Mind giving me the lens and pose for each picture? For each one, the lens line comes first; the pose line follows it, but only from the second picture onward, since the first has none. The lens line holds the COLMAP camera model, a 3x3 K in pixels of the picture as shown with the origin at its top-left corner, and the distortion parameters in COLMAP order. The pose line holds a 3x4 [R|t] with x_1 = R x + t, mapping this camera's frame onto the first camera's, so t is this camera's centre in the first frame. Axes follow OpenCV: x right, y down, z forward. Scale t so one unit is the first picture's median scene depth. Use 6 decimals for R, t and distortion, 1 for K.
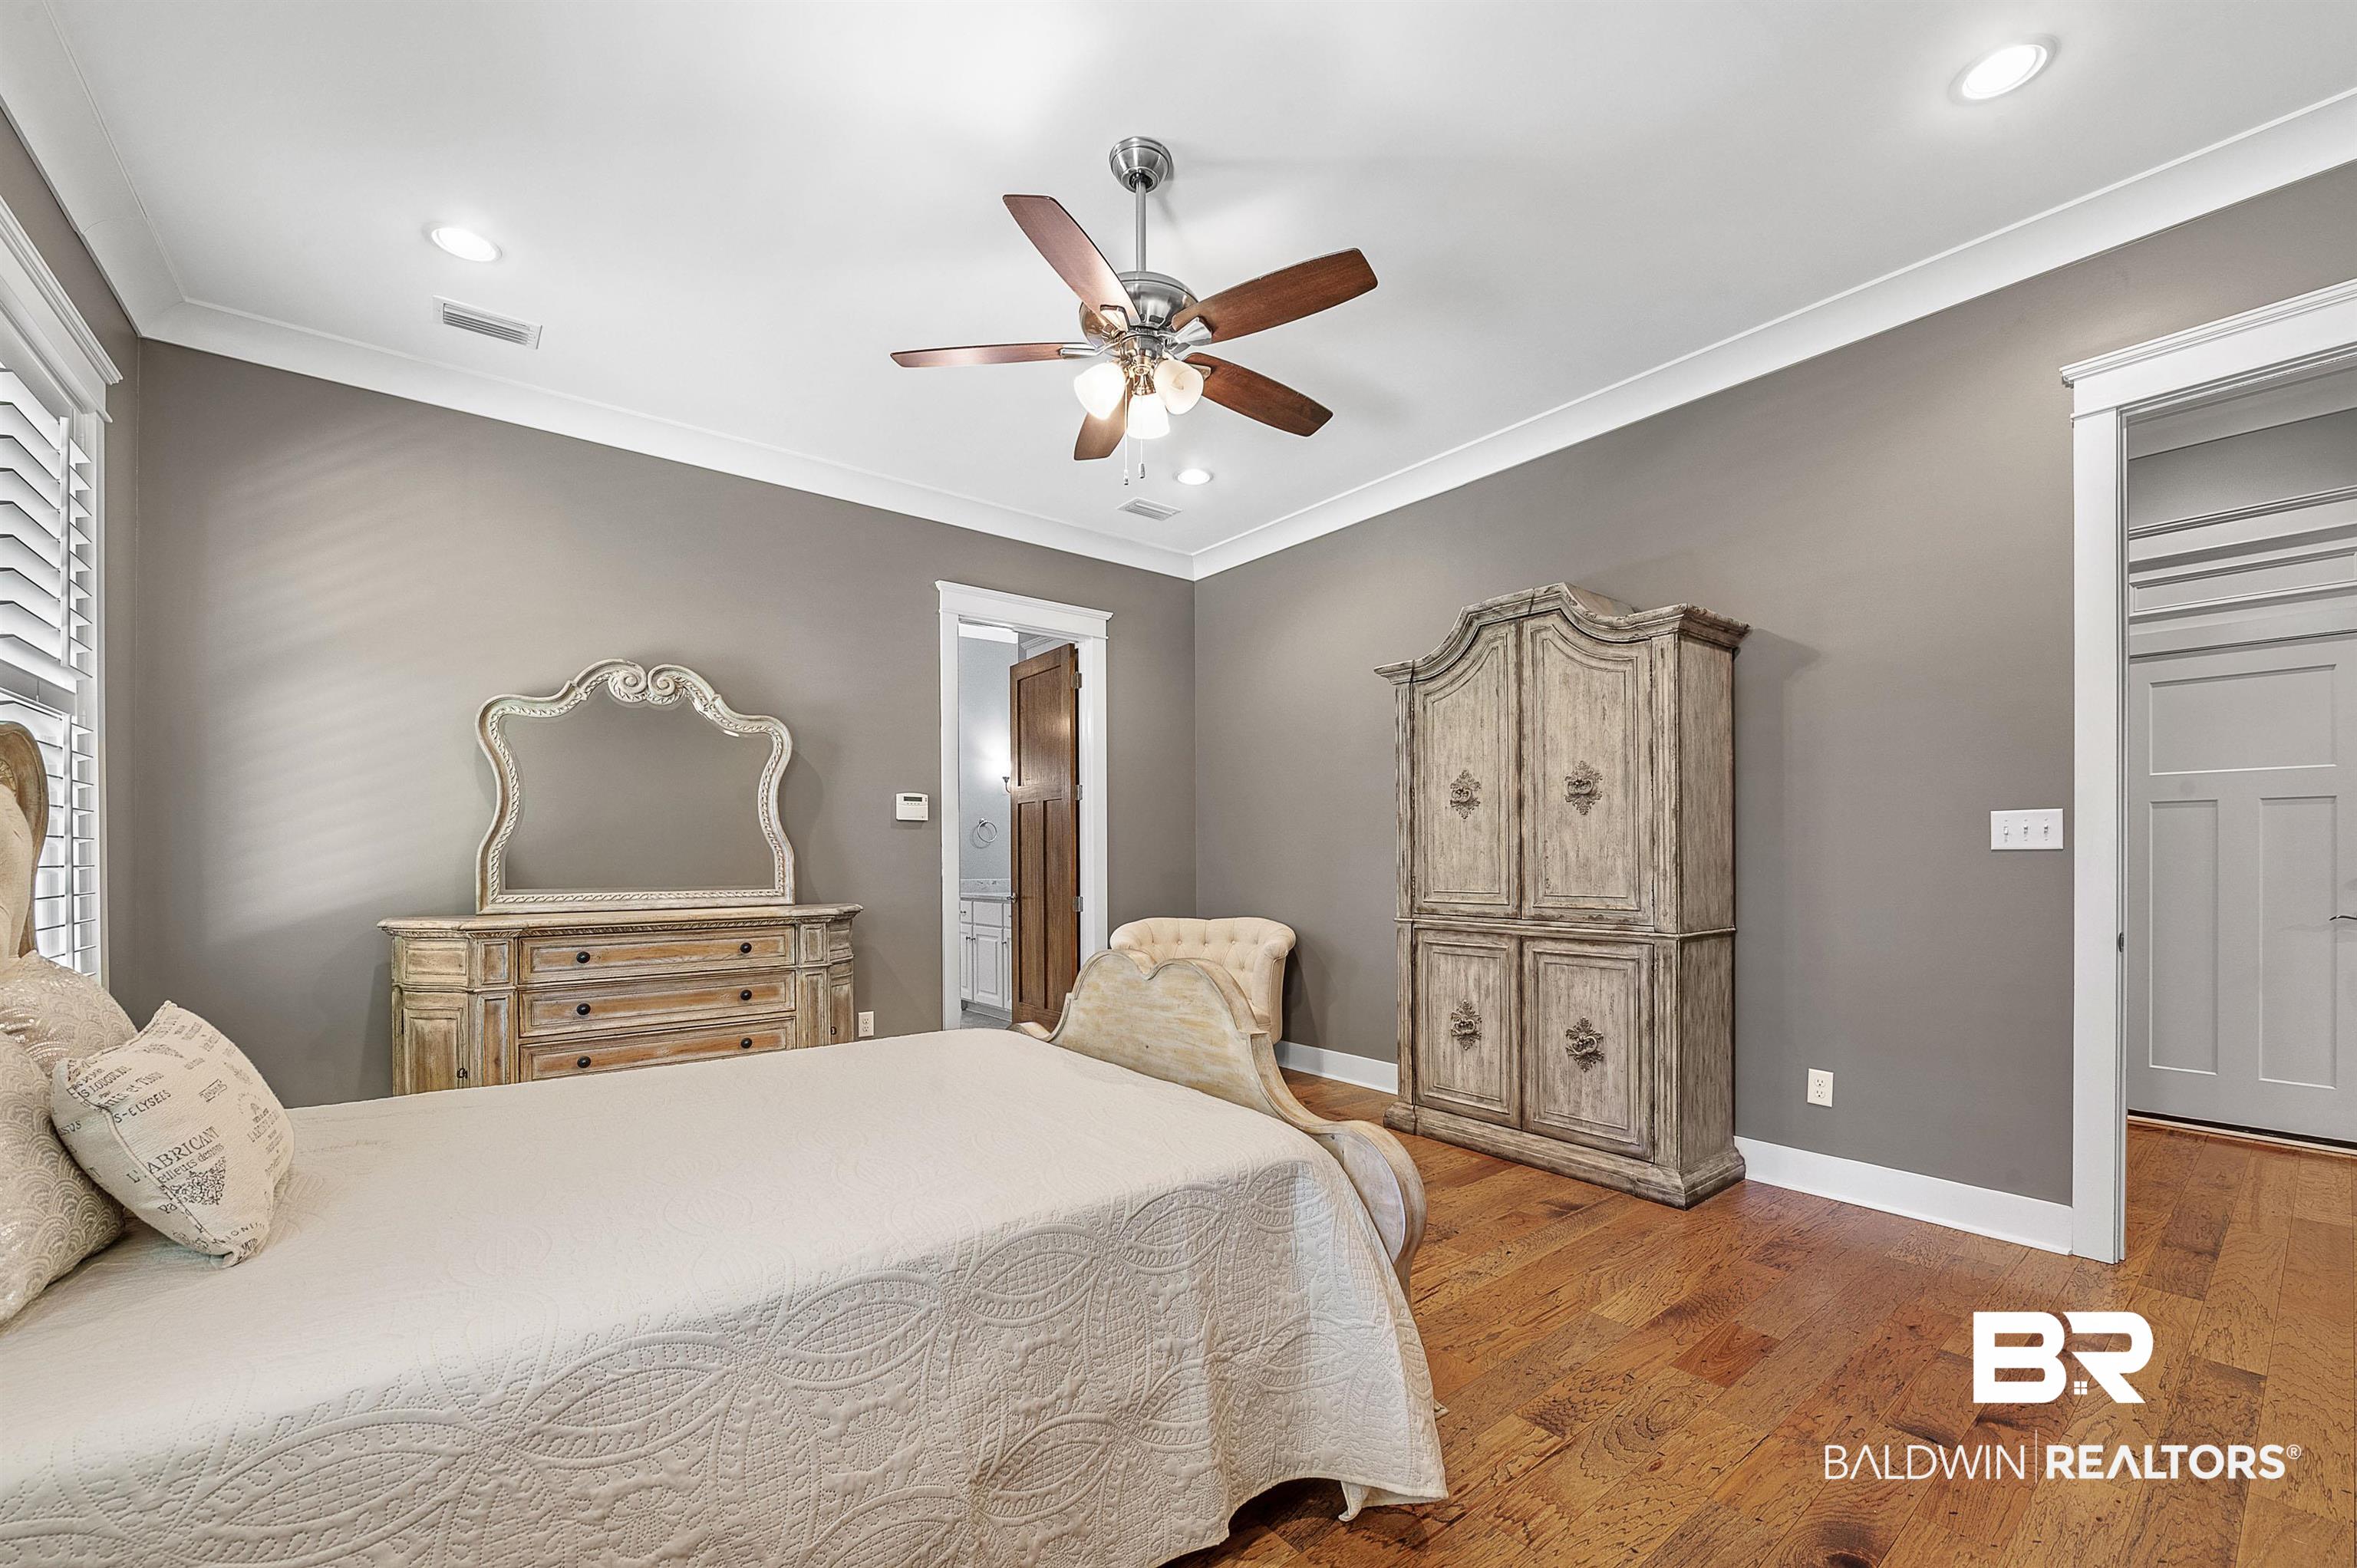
lens RADIAL K [[944.3, 0, 1185.6], [0, 944.3, 868.0], [0, 0, 1]] dist [-0.001065, -0.000057]
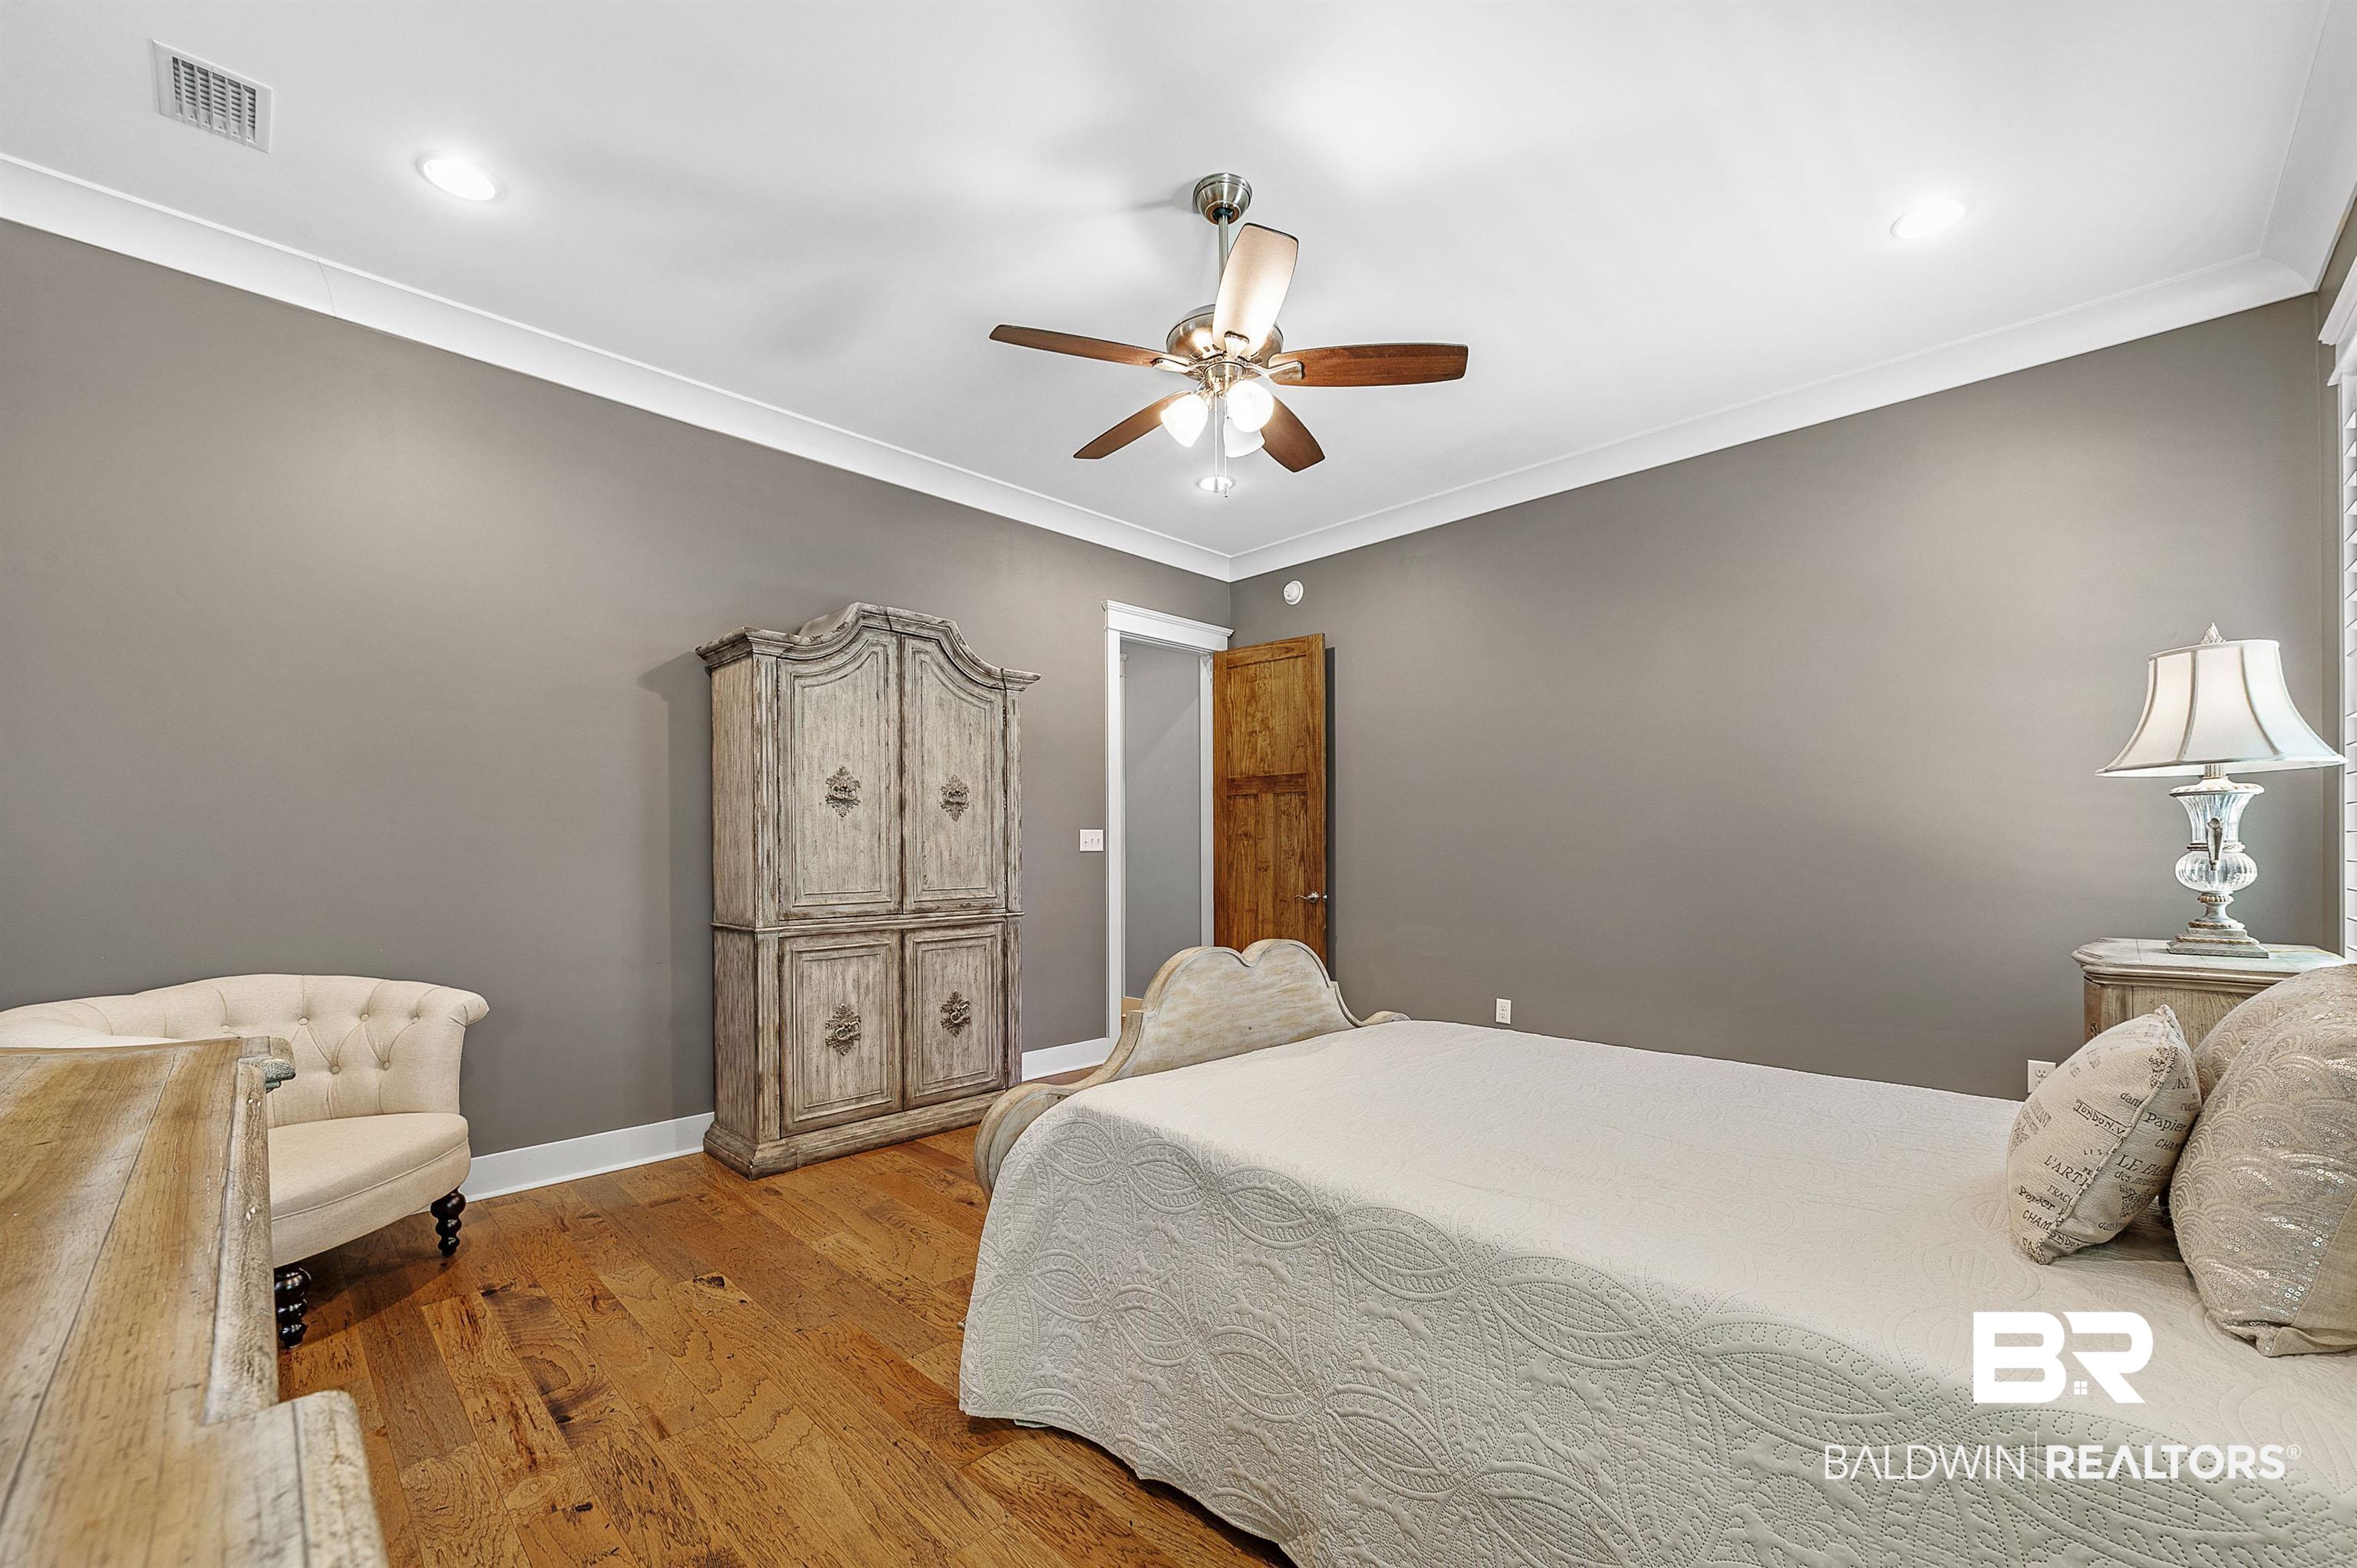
lens RADIAL K [[937.4, 0, 1194.4], [0, 937.4, 861.0], [0, 0, 1]] dist [-0.005556, 0.000020]
pose [[-0.130139, -0.004744, 0.991484, -0.746687], [0.015561, 0.999856, 0.006826, -0.008158], [-0.991374, 0.016317, -0.130047, 0.812375]]
